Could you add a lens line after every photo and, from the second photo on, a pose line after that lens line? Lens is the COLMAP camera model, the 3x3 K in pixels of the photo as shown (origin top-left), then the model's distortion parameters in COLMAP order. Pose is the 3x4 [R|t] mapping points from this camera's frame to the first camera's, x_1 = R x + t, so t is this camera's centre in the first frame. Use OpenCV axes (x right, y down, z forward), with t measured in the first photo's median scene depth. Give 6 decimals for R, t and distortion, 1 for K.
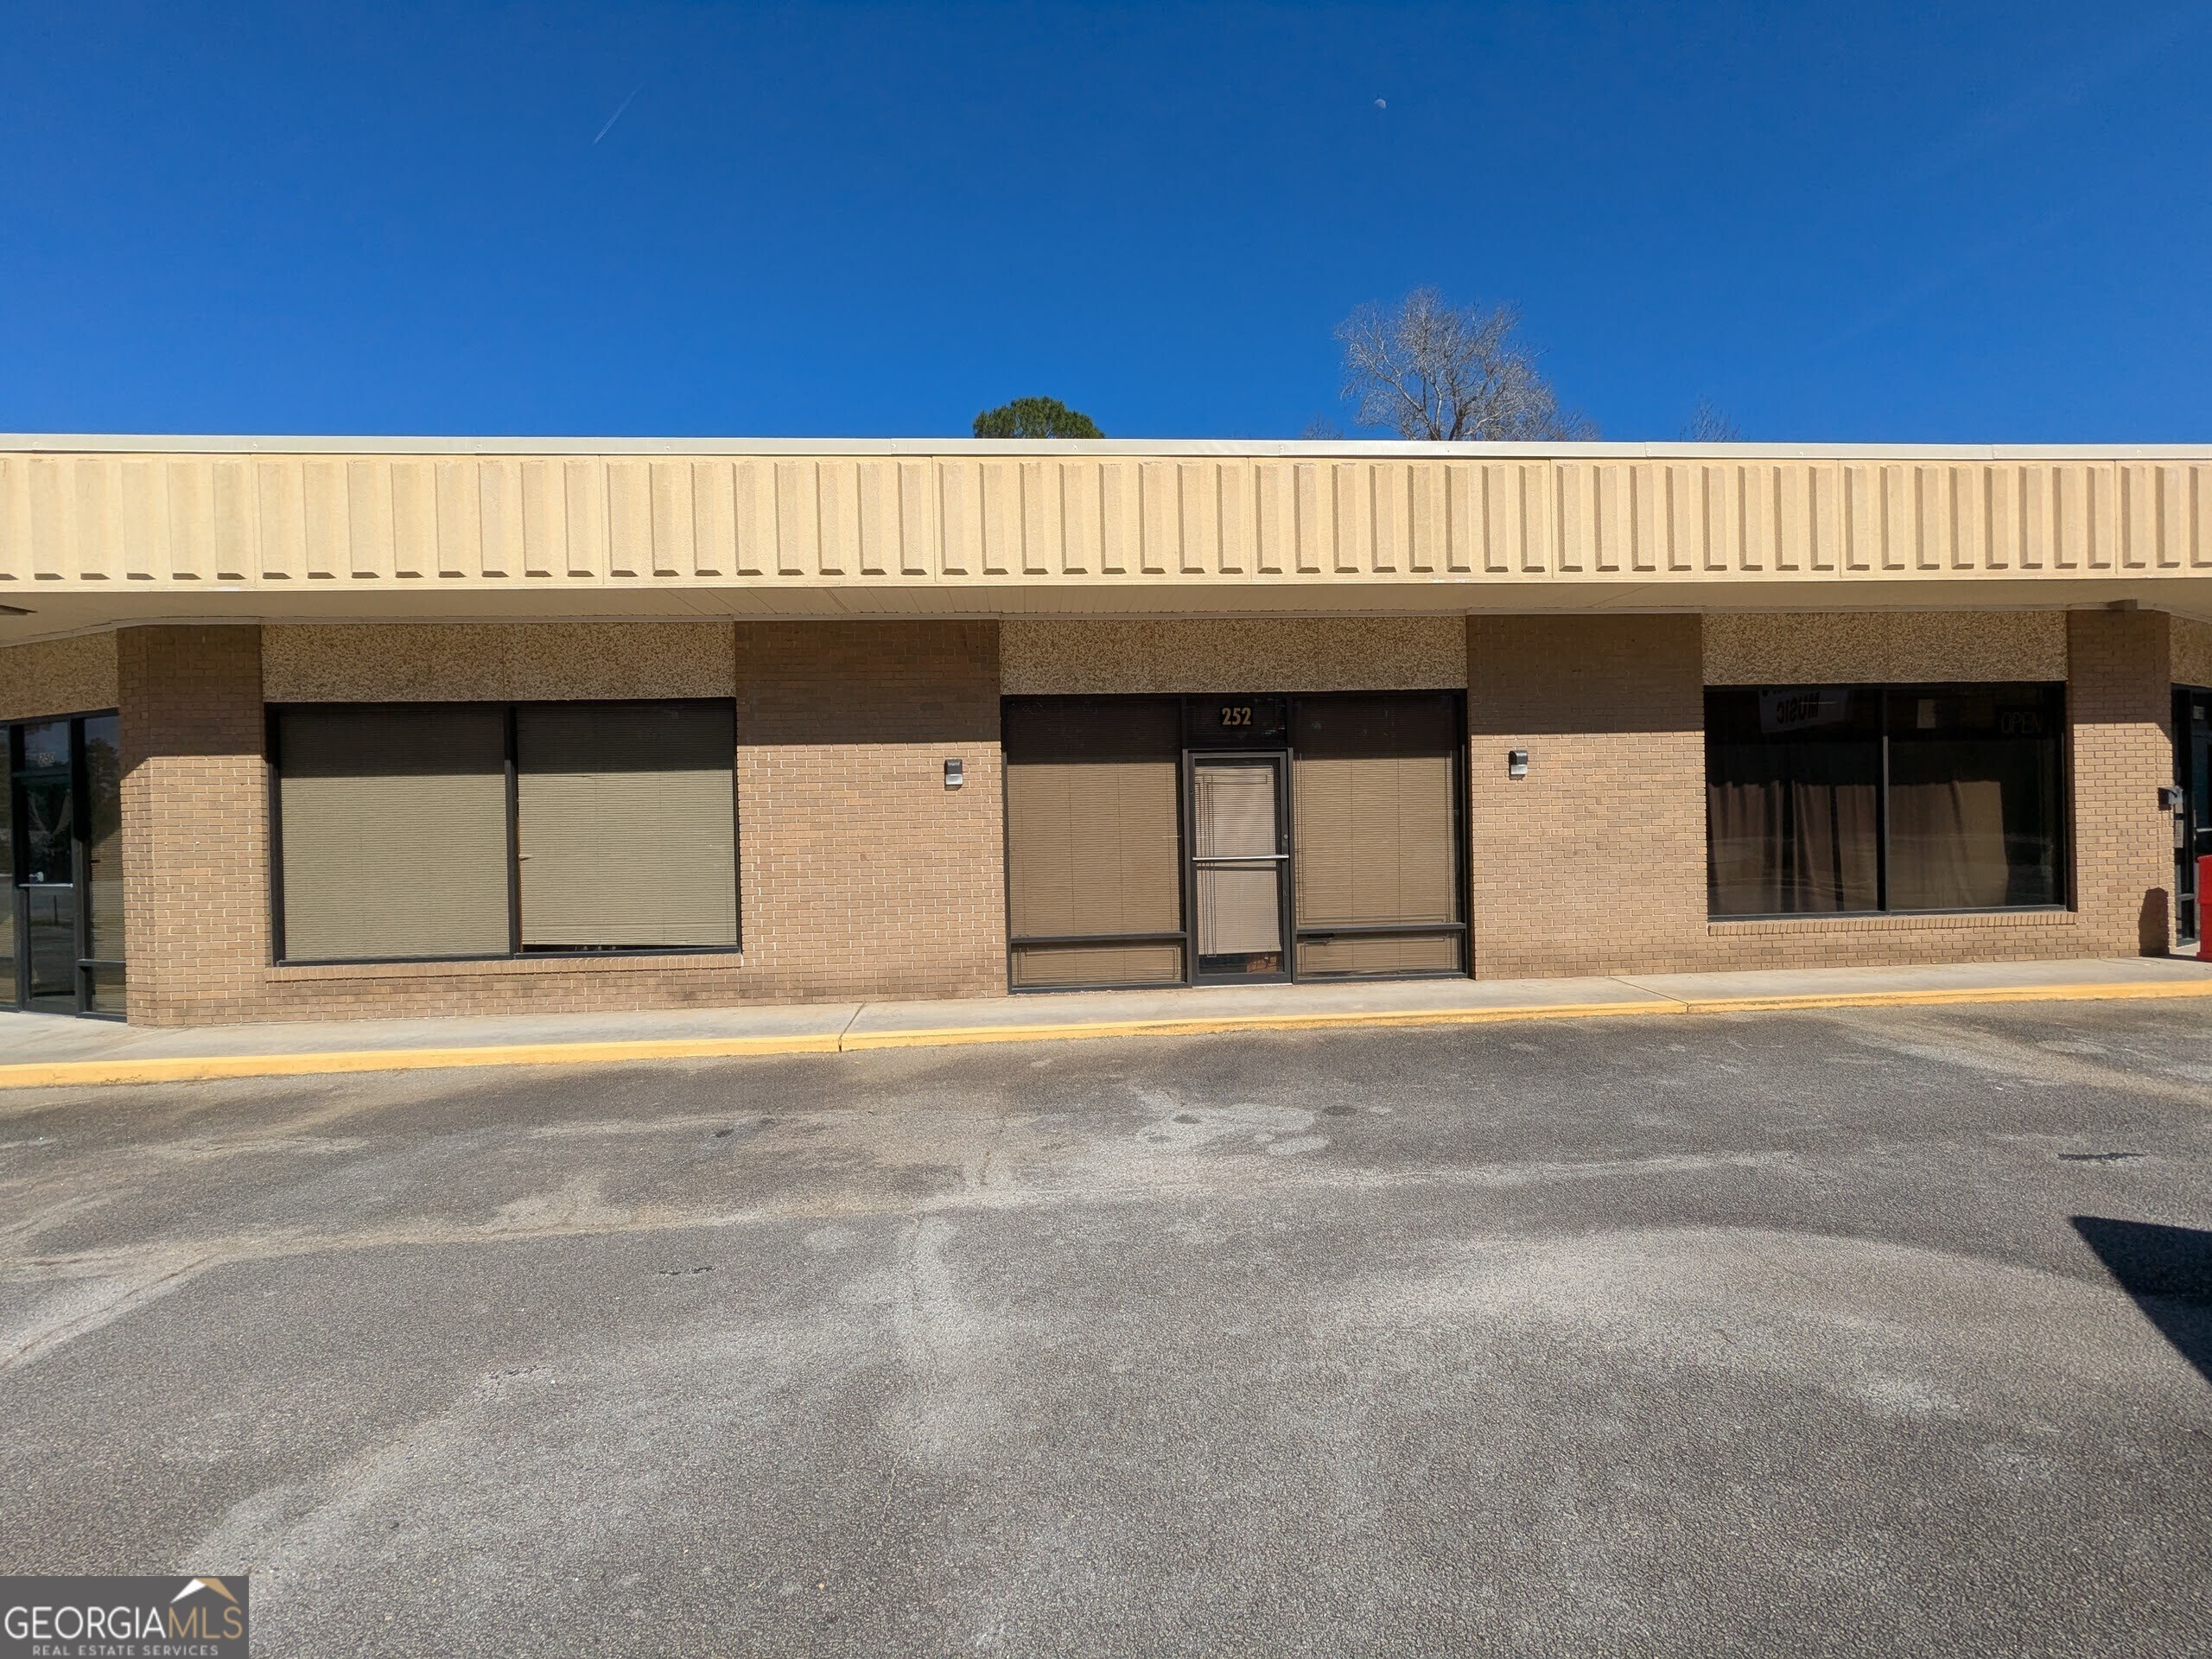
lens RADIAL K [[1052.9, 0, 1084.5], [0, 1052.9, 822.7], [0, 0, 1]] dist [-0.002292, -0.000697]
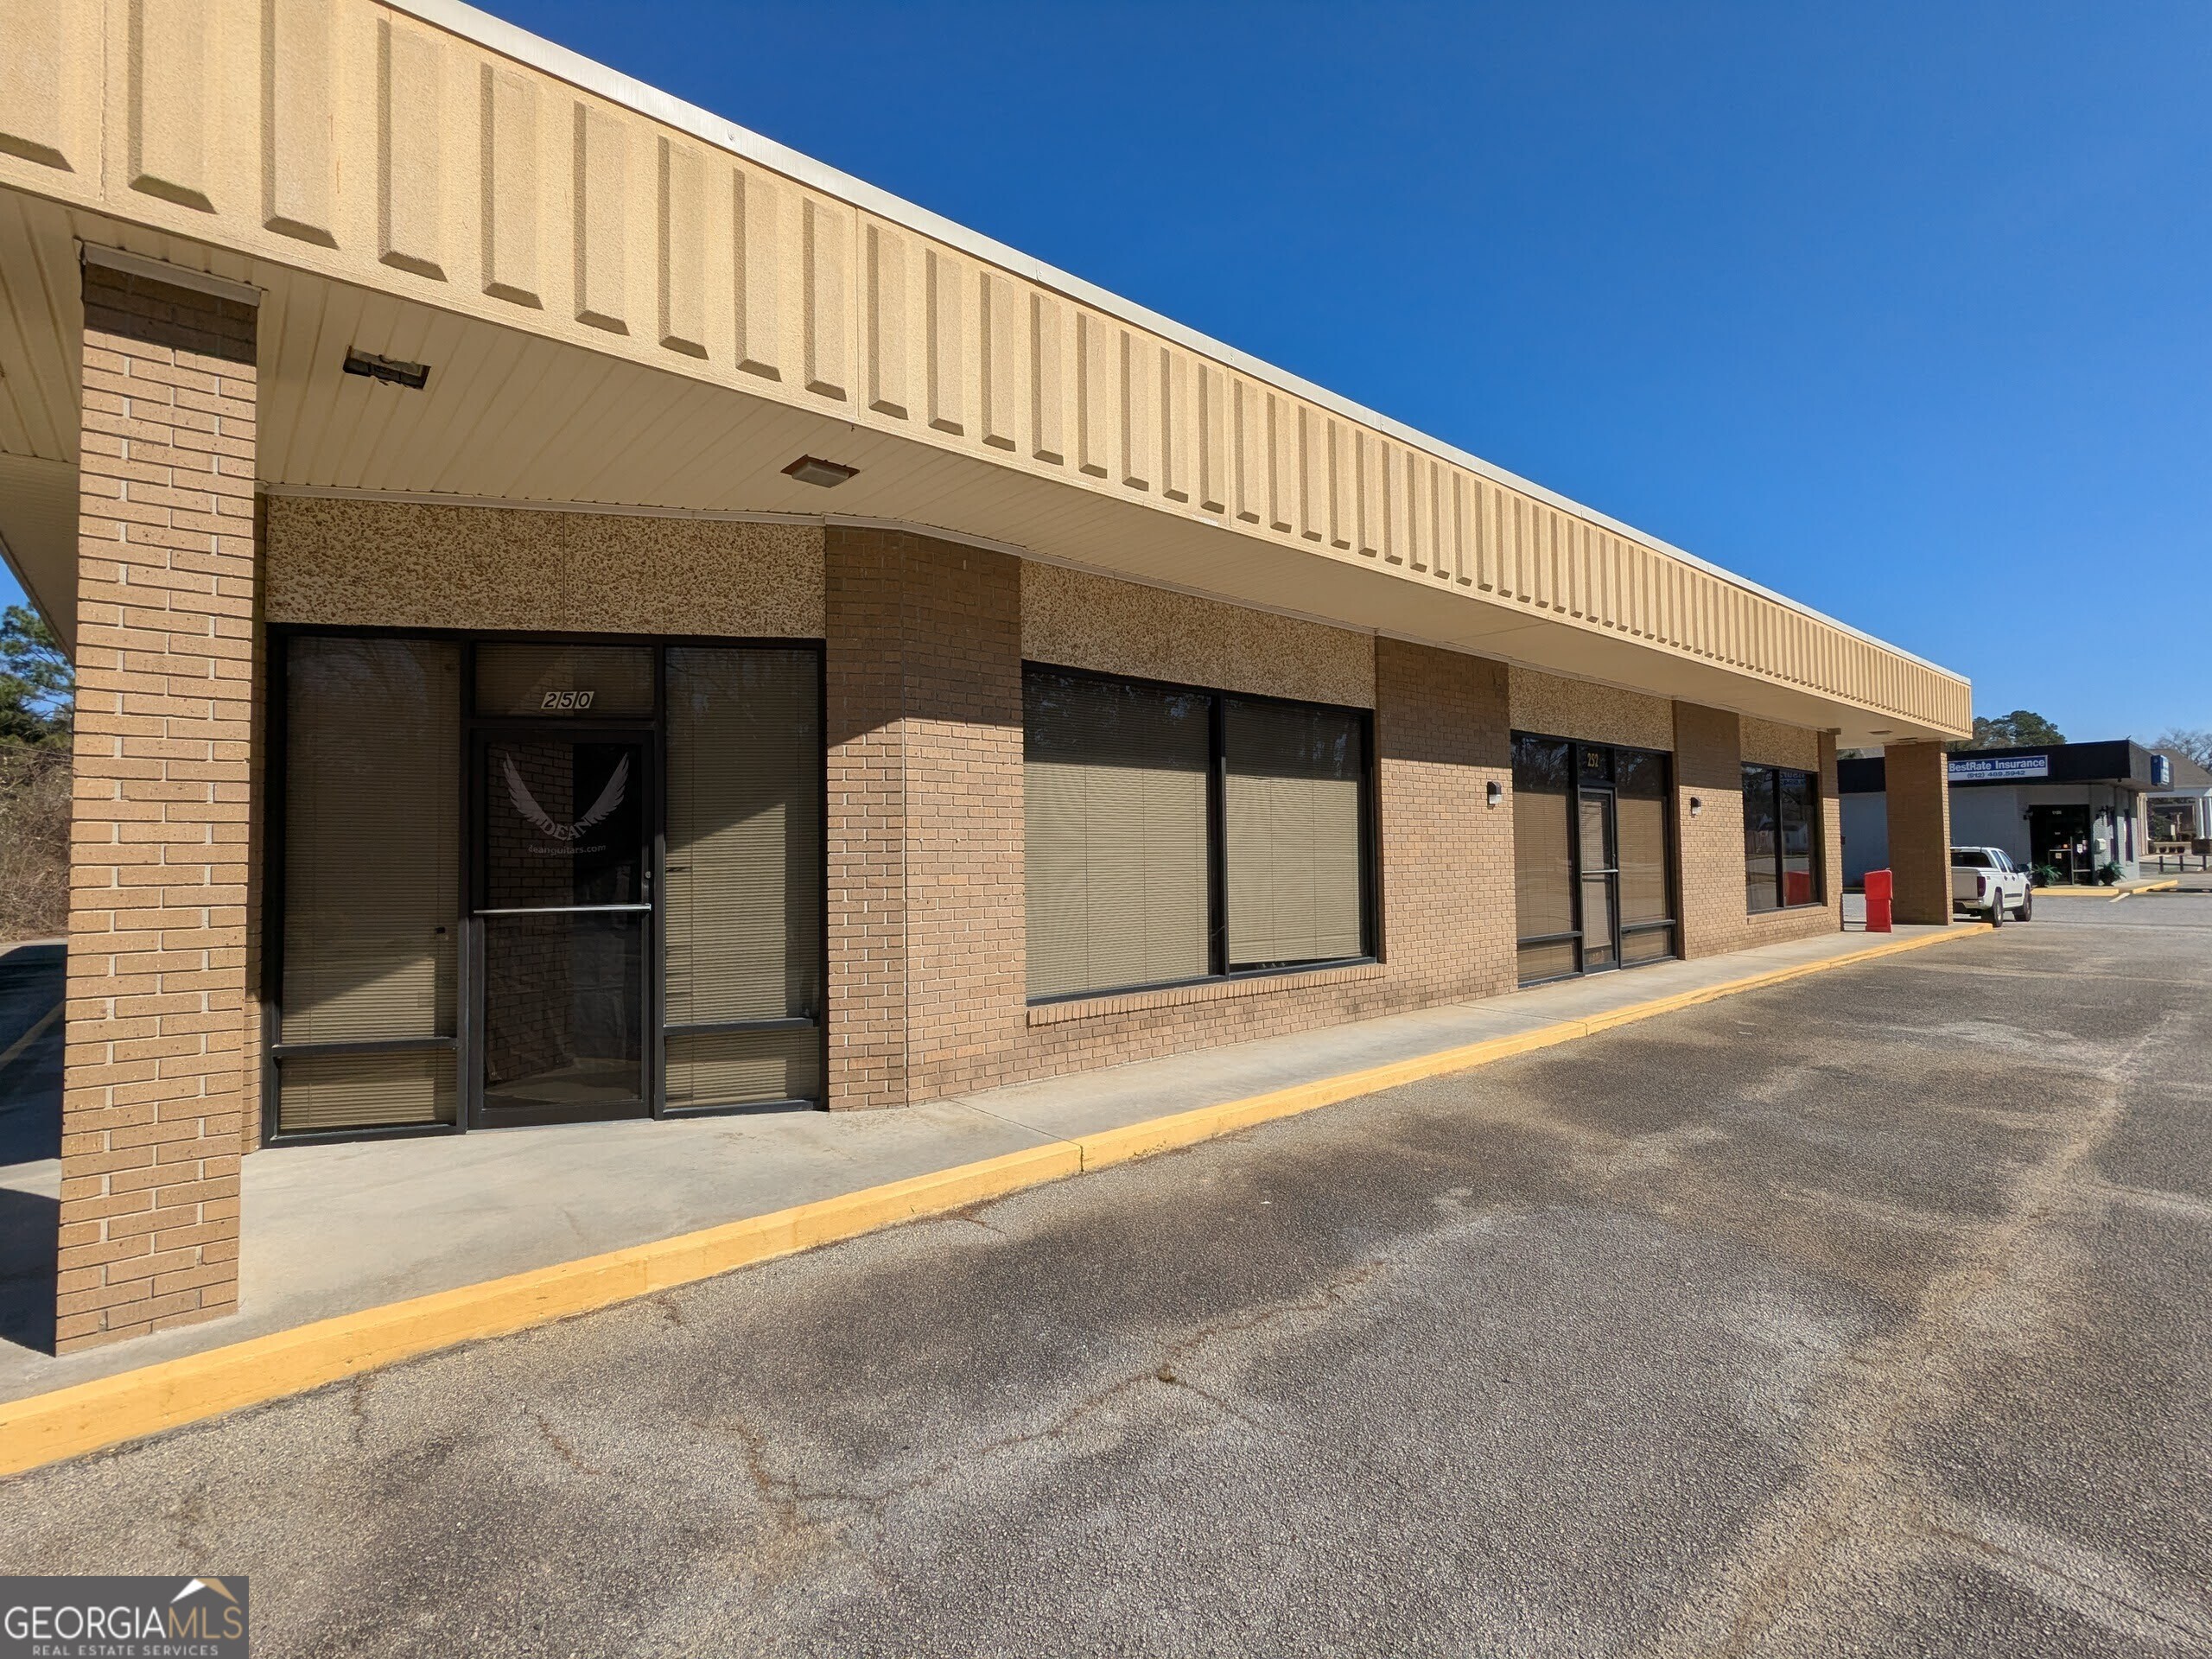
lens RADIAL K [[1052.9, 0, 1084.5], [0, 1052.9, 822.7], [0, 0, 1]] dist [-0.002292, -0.000697]
pose [[0.812597, 0.031066, 0.581997, -1.133706], [0.000035, 0.998576, -0.053351, 0.043352], [-0.582826, 0.043373, 0.811439, 0.340656]]
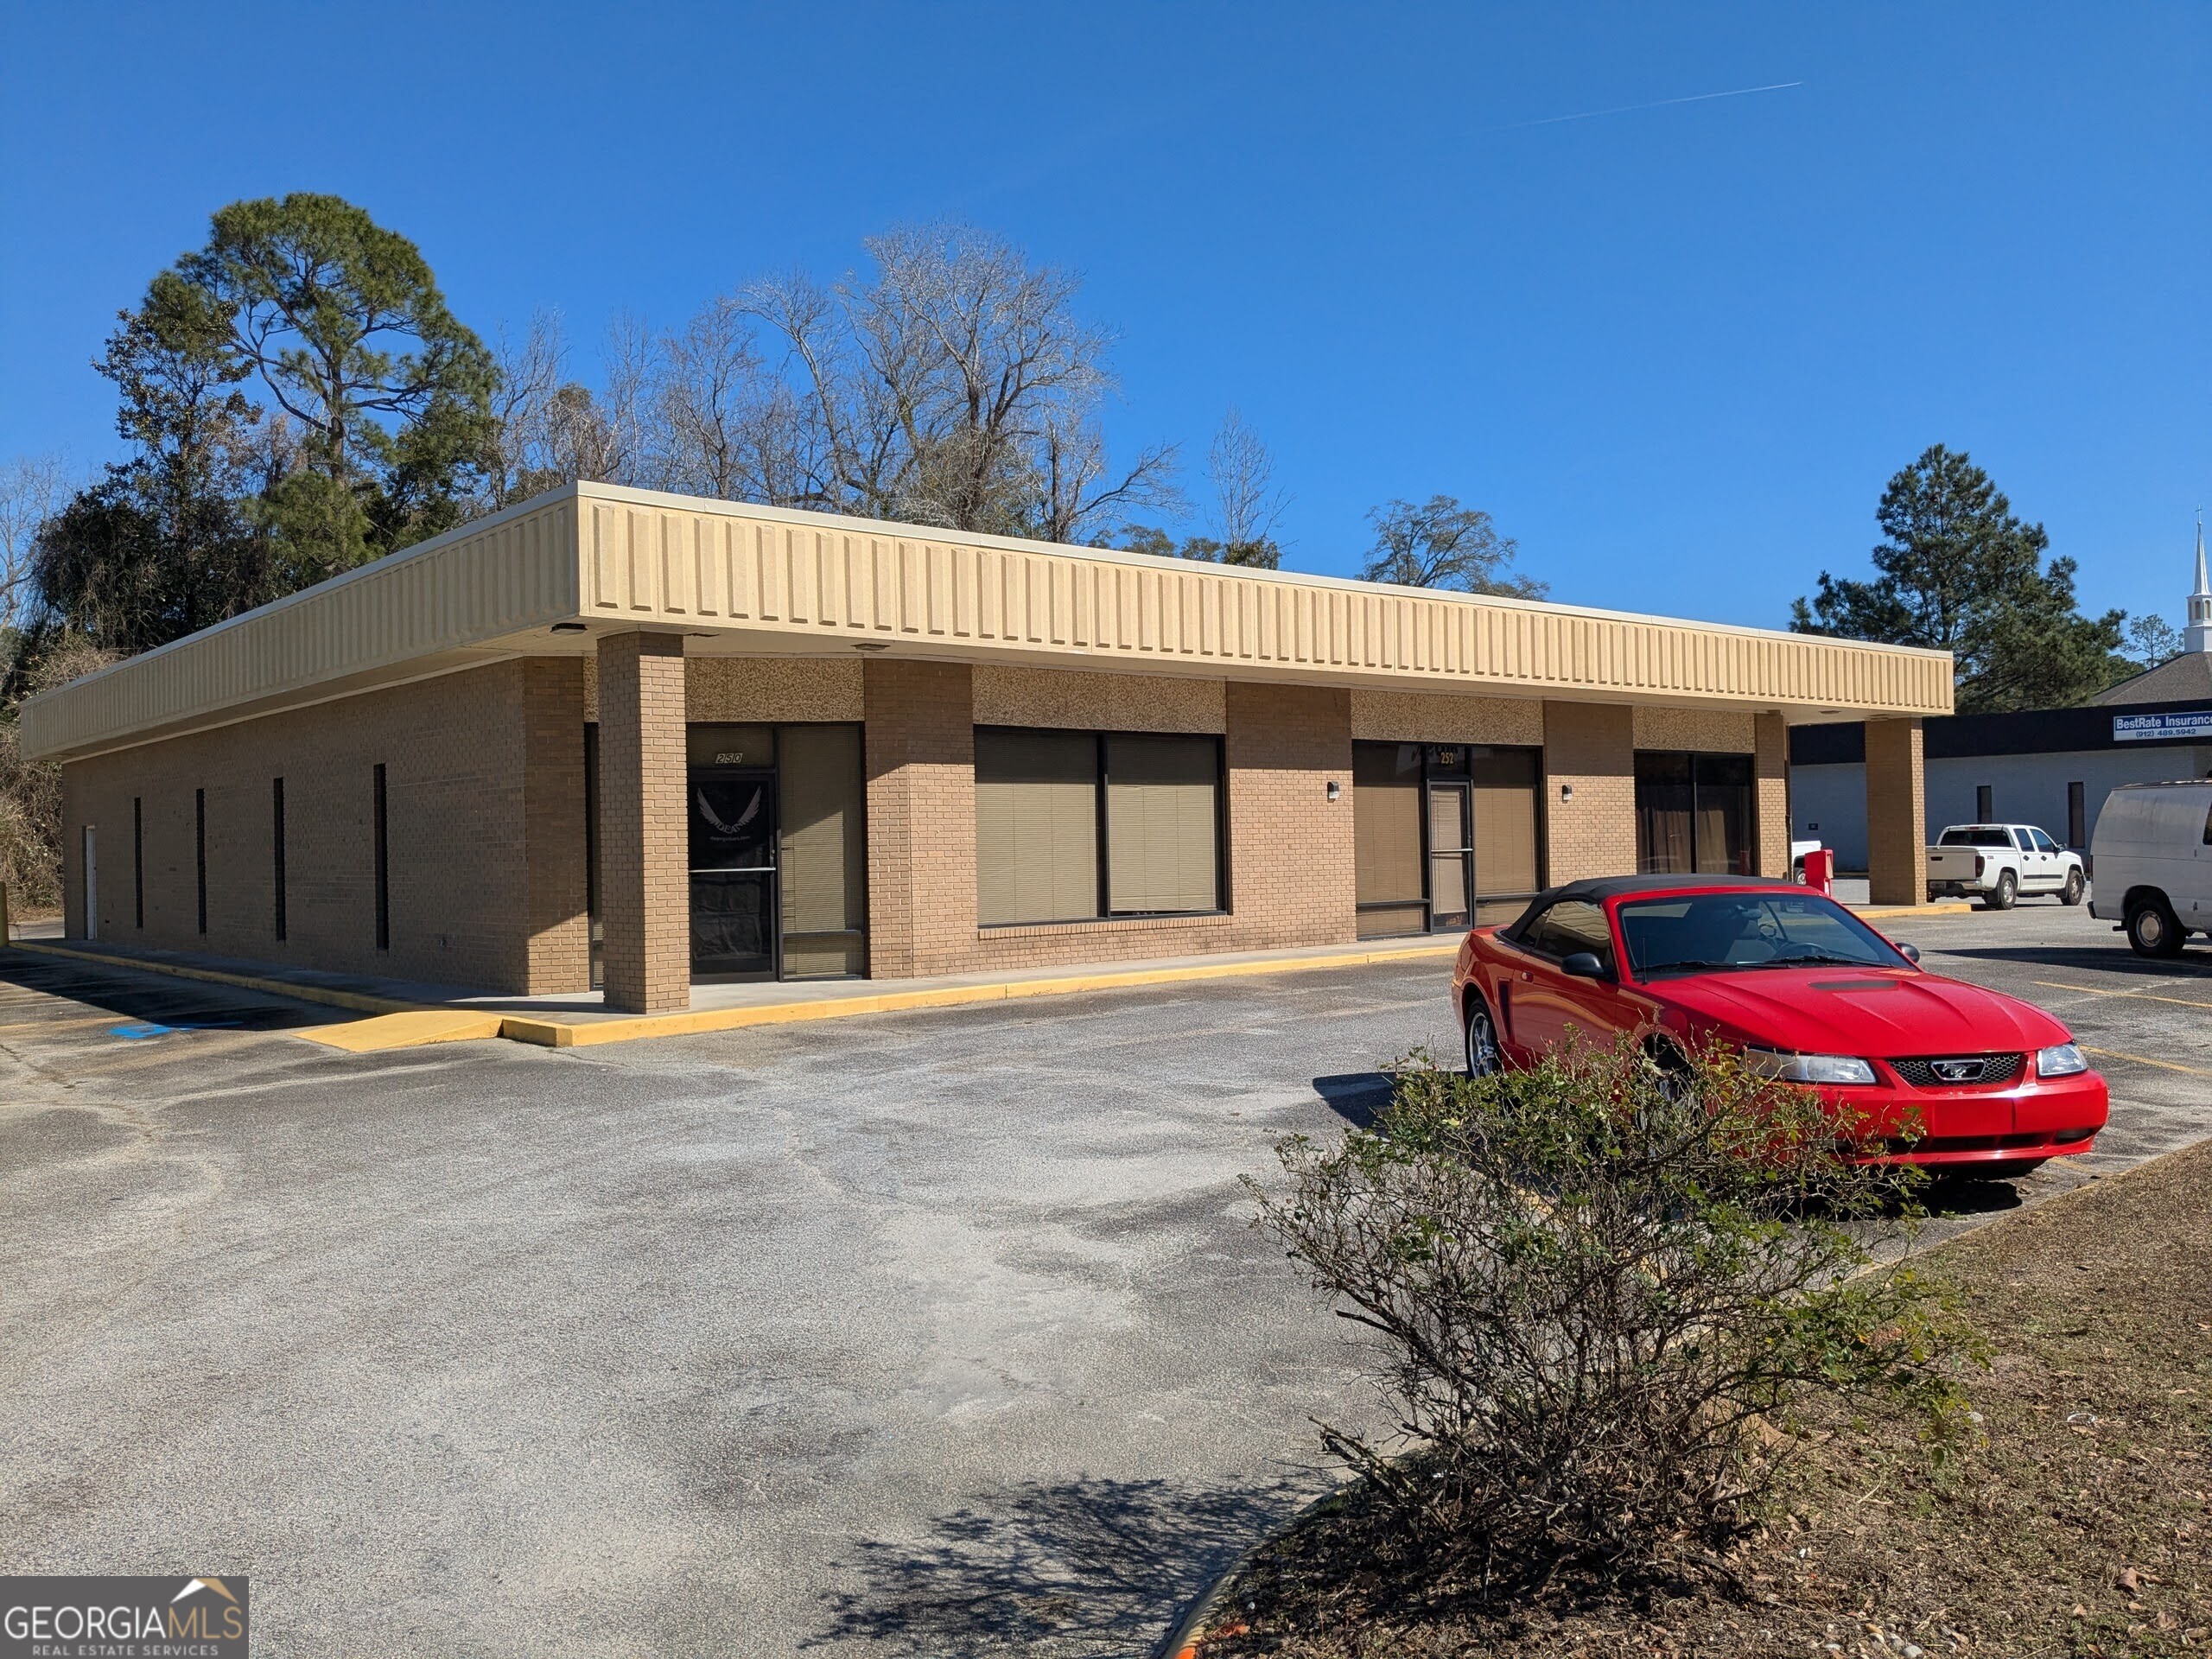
lens RADIAL K [[1727.3, 0, 1047.6], [0, 1727.3, 842.7], [0, 0, 1]] dist [0.053548, -0.087401]
pose [[0.821756, 0.006692, 0.569800, -1.832157], [0.006607, 0.999752, -0.021270, 0.074145], [-0.569801, 0.021244, 0.821508, -0.761967]]
